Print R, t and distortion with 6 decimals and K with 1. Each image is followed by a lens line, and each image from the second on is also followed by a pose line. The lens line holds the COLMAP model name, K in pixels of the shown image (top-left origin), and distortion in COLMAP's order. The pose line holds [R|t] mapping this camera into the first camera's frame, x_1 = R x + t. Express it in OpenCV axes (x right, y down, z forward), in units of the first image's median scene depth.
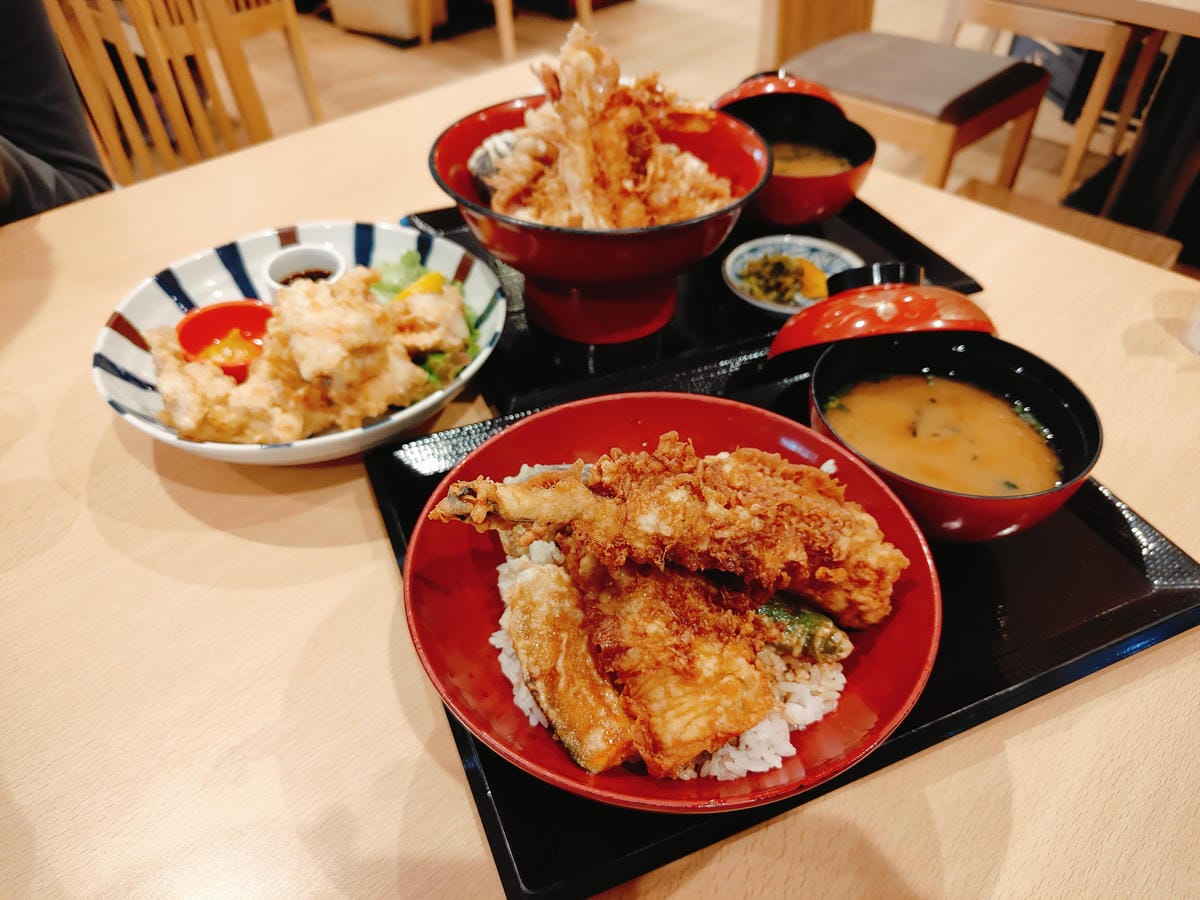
lens RADIAL K [[902.7, 0, 600.0], [0, 902.7, 450.0], [0, 0, 1]] dist [-0.001796, -0.000781]
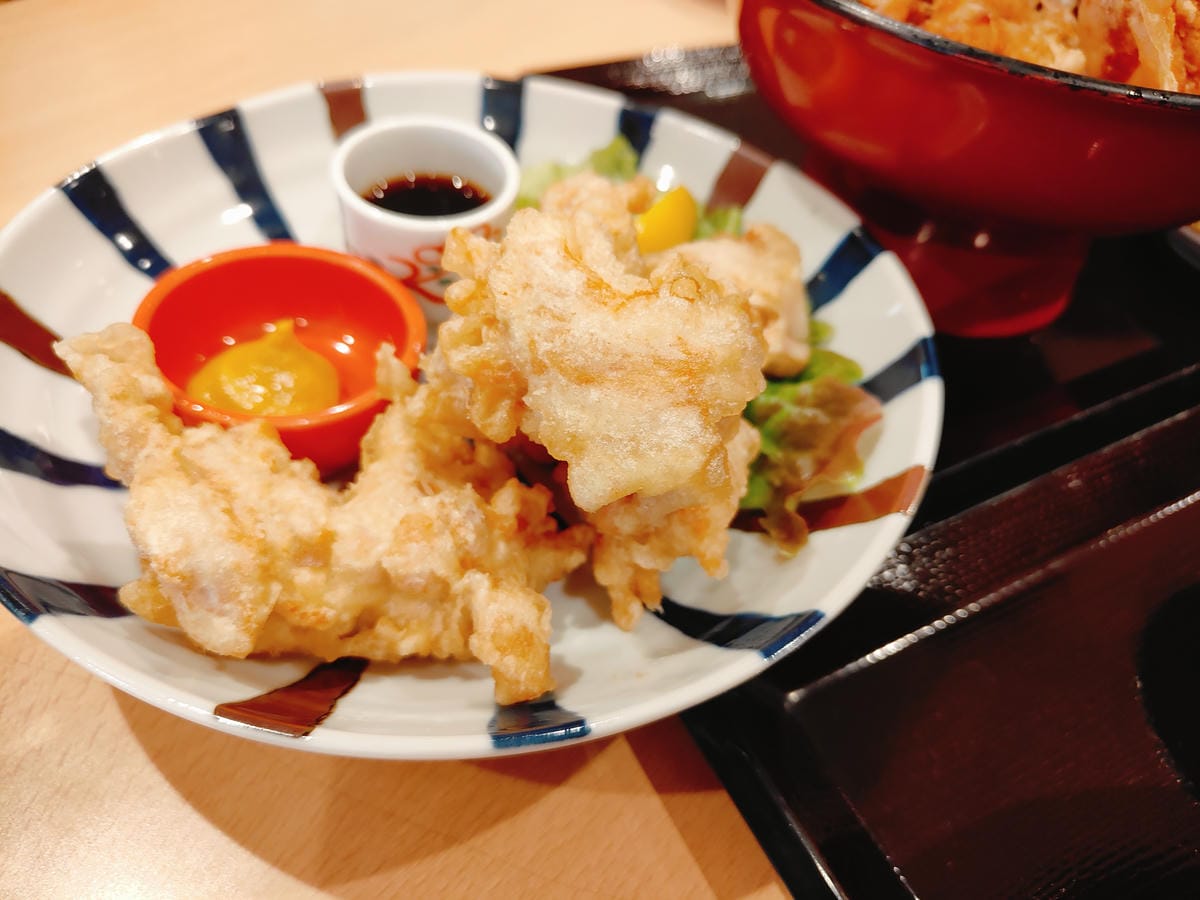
lens RADIAL K [[902.7, 0, 600.0], [0, 902.7, 450.0], [0, 0, 1]] dist [-0.001796, -0.000781]
pose [[0.992336, -0.011712, 0.123012, -0.348207], [-0.000124, 0.995403, 0.095774, -0.128306], [-0.123568, -0.095055, 0.987773, 0.635982]]
